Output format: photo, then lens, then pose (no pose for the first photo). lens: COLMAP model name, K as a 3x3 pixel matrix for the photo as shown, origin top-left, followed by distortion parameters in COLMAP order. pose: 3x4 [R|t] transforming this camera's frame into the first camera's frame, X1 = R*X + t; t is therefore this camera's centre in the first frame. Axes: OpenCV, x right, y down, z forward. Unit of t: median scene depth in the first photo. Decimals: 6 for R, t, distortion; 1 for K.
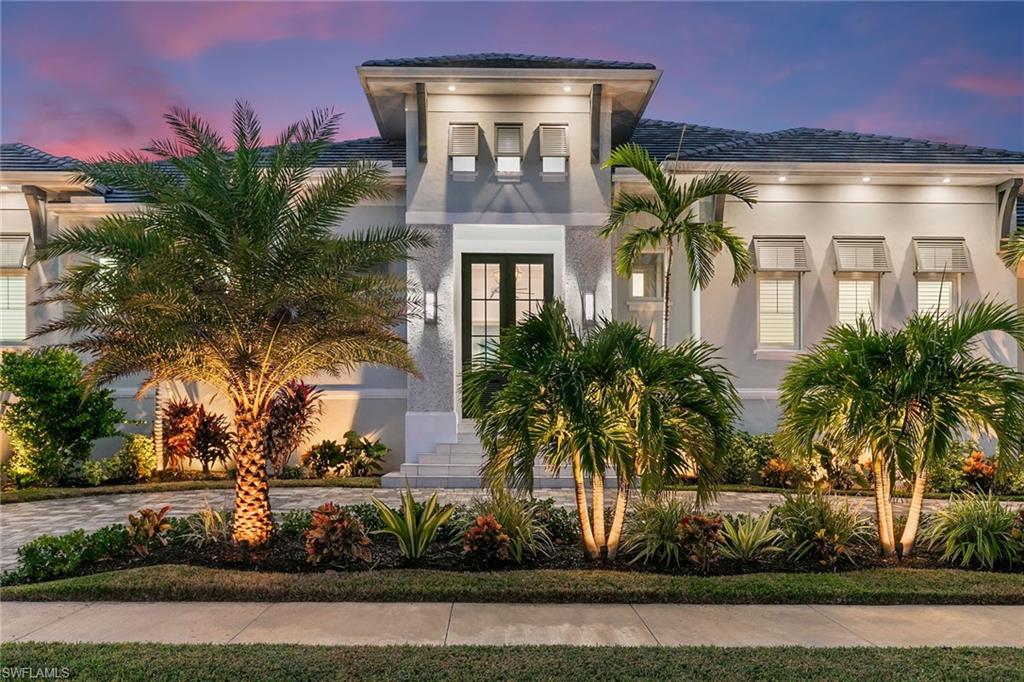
lens RADIAL K [[903.5, 0, 511.4], [0, 903.5, 342.3], [0, 0, 1]] dist [0.013050, 0.001379]
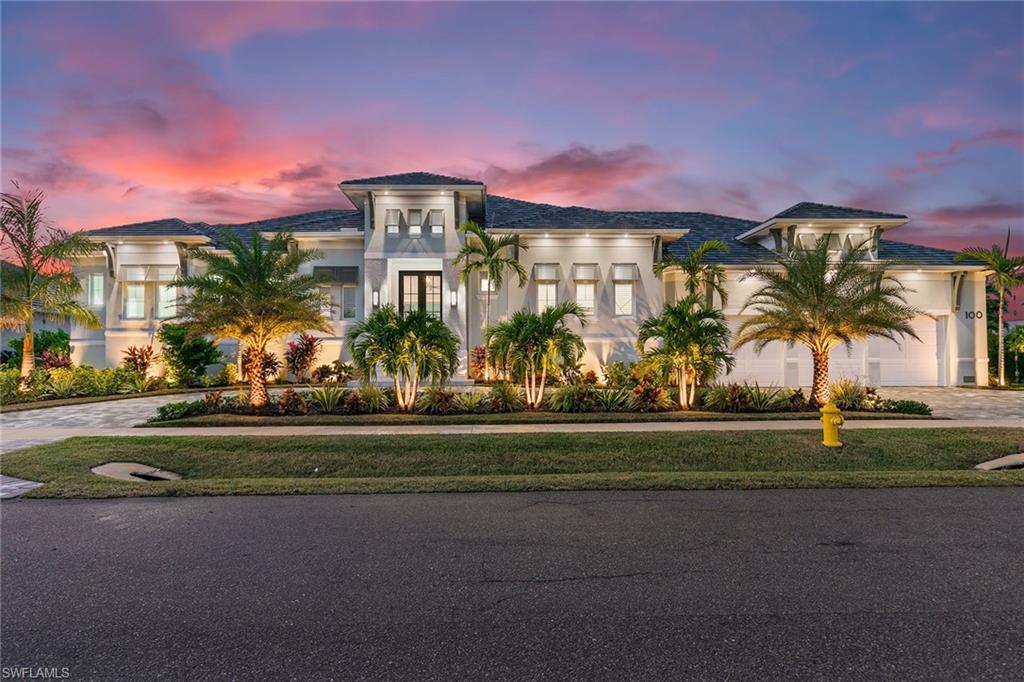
lens RADIAL K [[596.0, 0, 547.2], [0, 596.0, 284.3], [0, 0, 1]] dist [0.002834, 0.001315]
pose [[0.999572, -0.007802, 0.028207, 0.260919], [0.008766, 0.999376, -0.034224, -0.022644], [-0.027922, 0.034457, 0.999016, -0.363589]]
